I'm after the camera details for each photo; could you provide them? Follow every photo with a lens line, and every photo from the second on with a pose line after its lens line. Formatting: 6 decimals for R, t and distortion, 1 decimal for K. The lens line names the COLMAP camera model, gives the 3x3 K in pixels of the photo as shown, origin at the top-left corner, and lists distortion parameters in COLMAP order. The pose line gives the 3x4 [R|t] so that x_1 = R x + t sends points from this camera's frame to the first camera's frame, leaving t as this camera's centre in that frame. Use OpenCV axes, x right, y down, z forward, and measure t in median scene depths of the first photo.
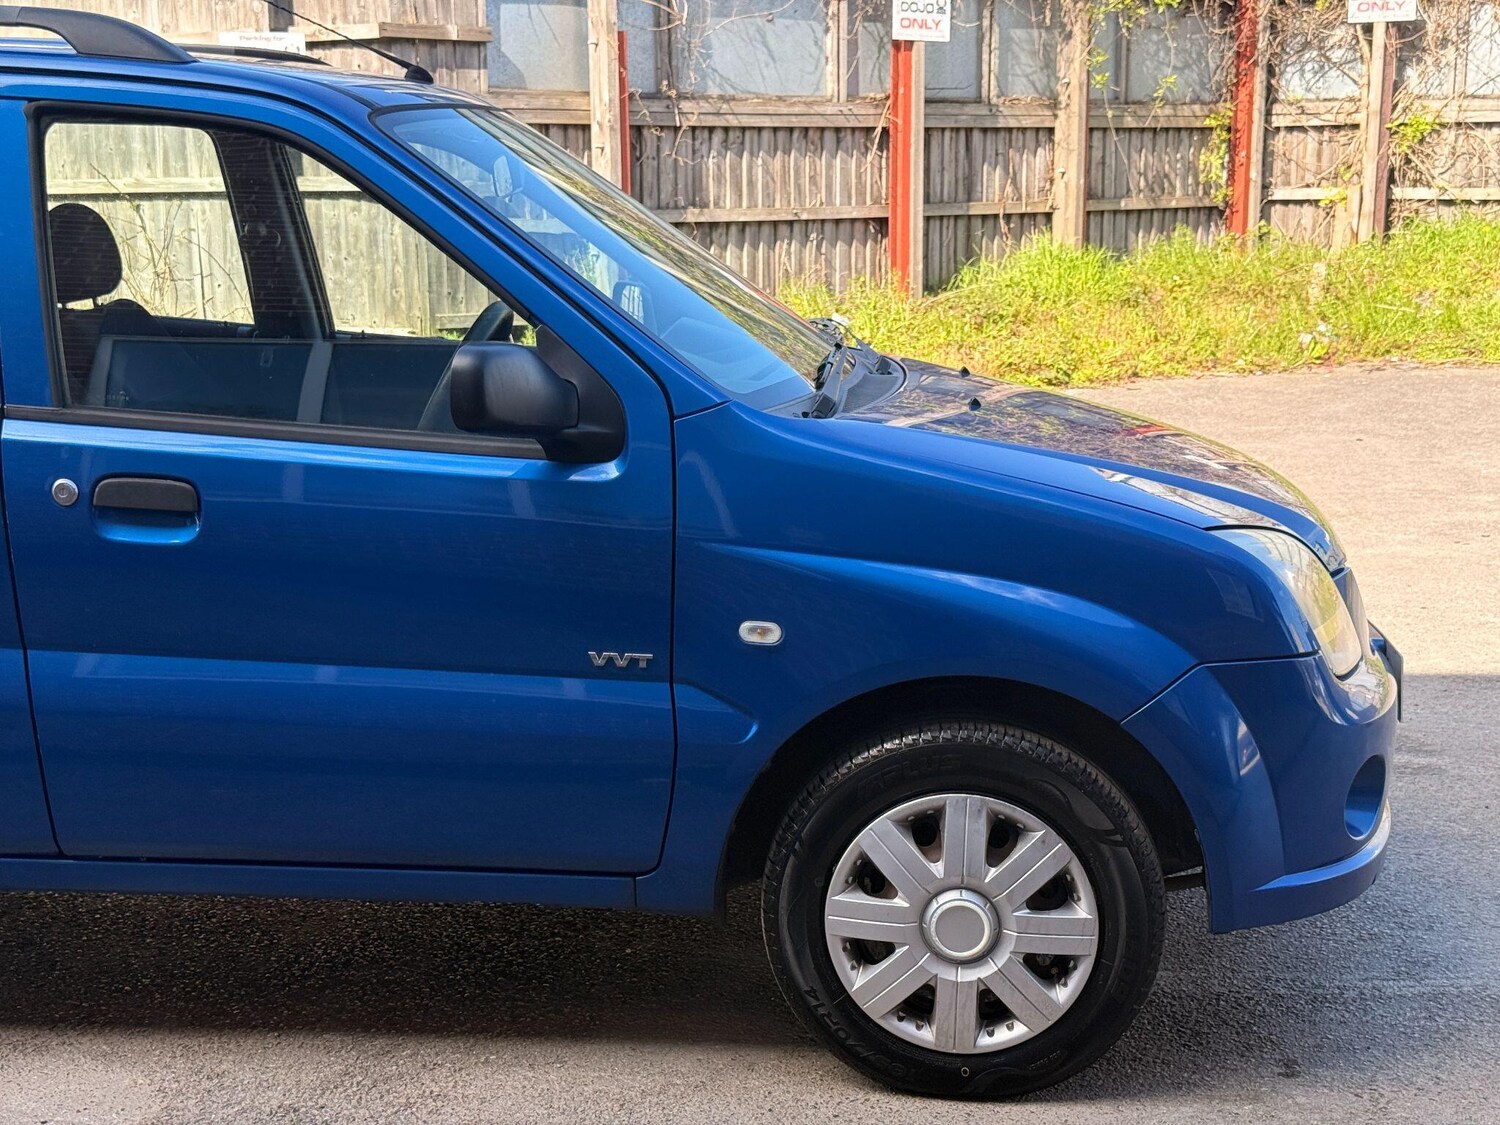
lens RADIAL K [[2105.6, 0, 742.9], [0, 2105.6, 588.8], [0, 0, 1]] dist [0.150493, -0.374590]
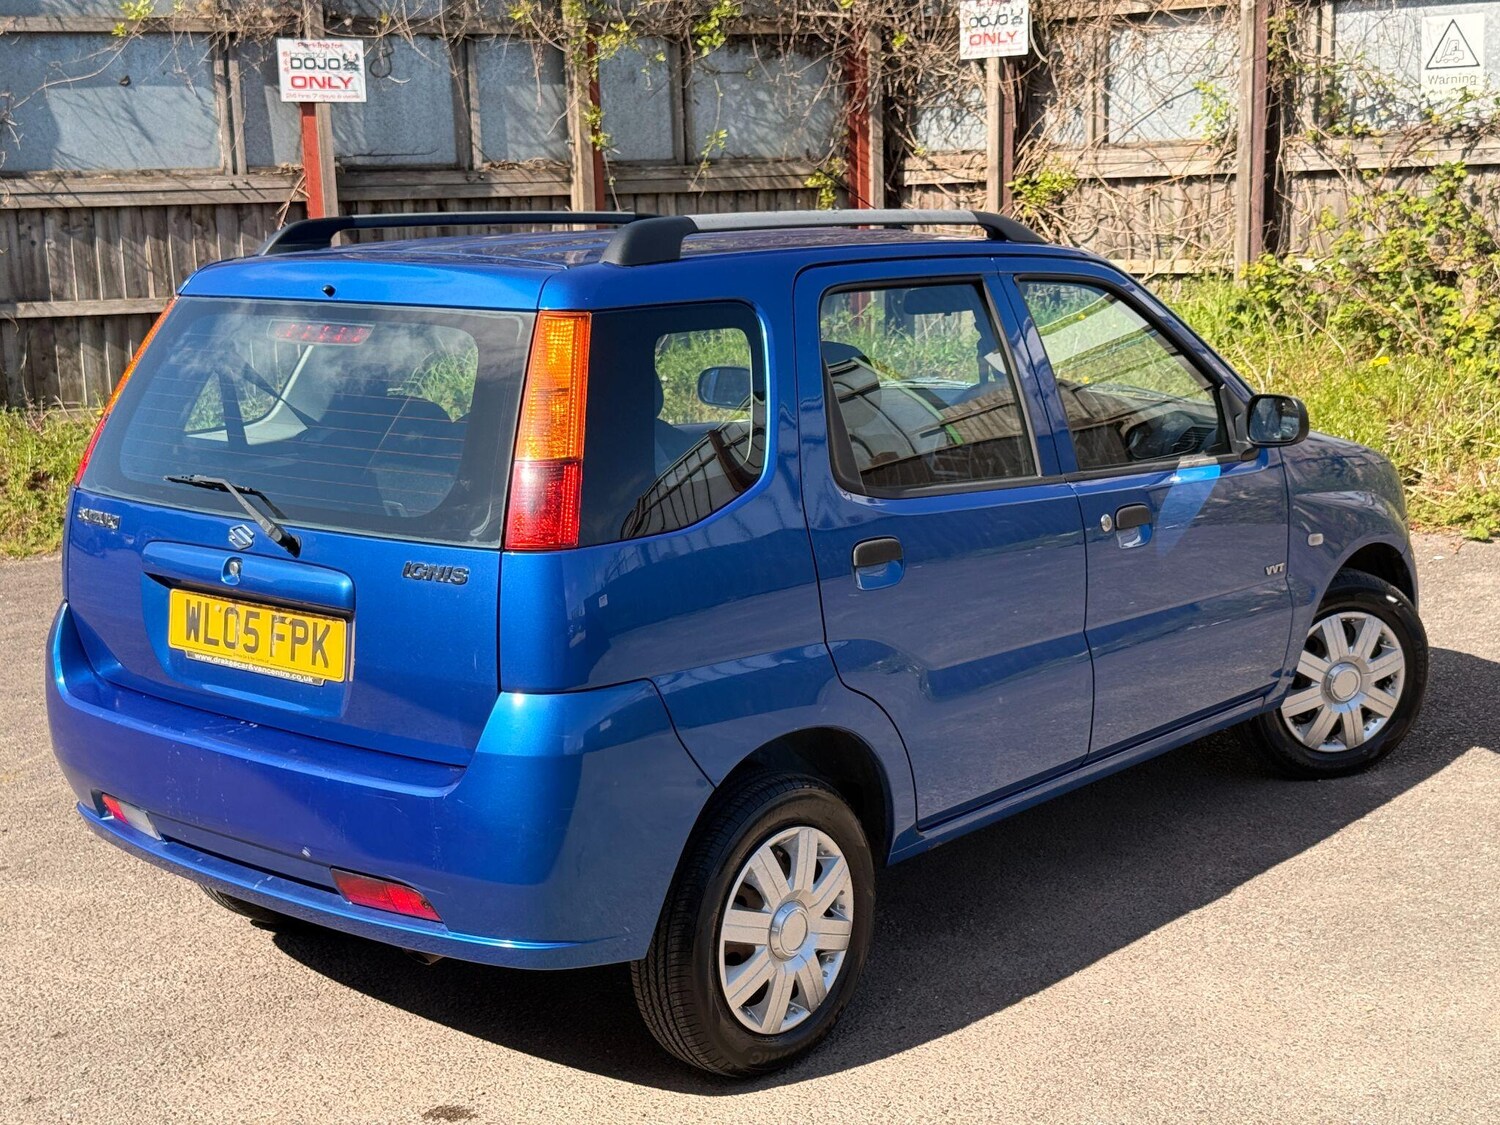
lens RADIAL K [[2085.8, 0, 777.8], [0, 2085.8, 592.5], [0, 0, 1]] dist [0.213388, -0.556000]
pose [[0.967761, 0.029135, -0.250180, 0.517409], [-0.028108, 0.999575, 0.007675, -0.078168], [0.250298, -0.000396, 0.968169, 0.237725]]
